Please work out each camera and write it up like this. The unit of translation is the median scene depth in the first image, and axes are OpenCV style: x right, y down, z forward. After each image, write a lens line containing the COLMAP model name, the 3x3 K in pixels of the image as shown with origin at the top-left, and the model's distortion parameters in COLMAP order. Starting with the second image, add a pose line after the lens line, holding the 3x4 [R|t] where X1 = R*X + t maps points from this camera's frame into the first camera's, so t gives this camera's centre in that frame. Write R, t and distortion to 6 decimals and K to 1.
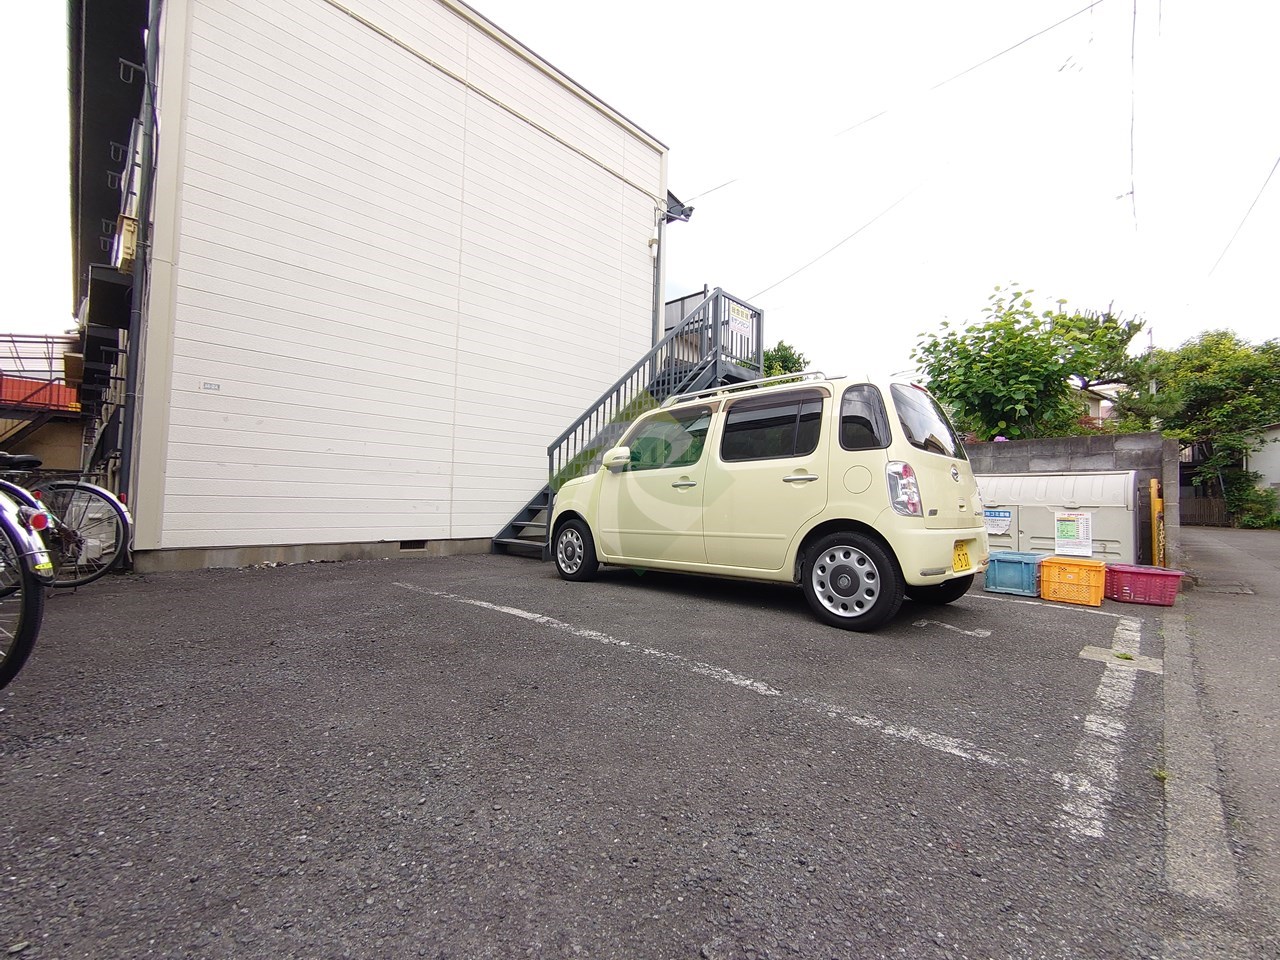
lens RADIAL K [[554.6, 0, 642.6], [0, 554.6, 480.9], [0, 0, 1]] dist [0.004514, -0.000176]
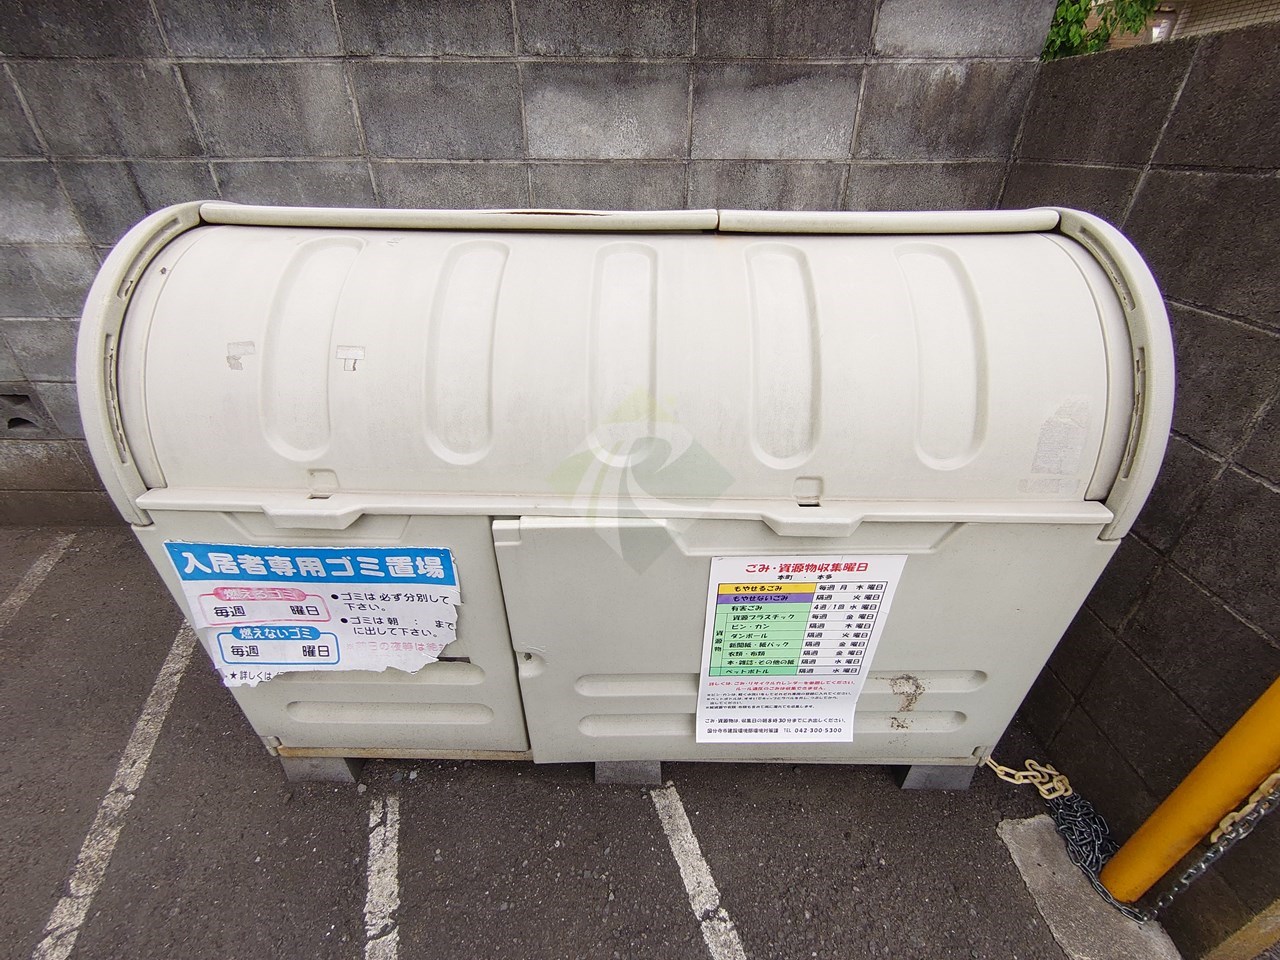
lens RADIAL K [[554.6, 0, 639.6], [0, 554.6, 479.5], [0, 0, 1]] dist [0.004514, -0.000176]
pose [[0.709150, -0.376846, 0.595897, 0.398751], [-0.023565, 0.832034, 0.554223, -0.023846], [-0.704664, -0.407070, 0.581157, 0.574604]]
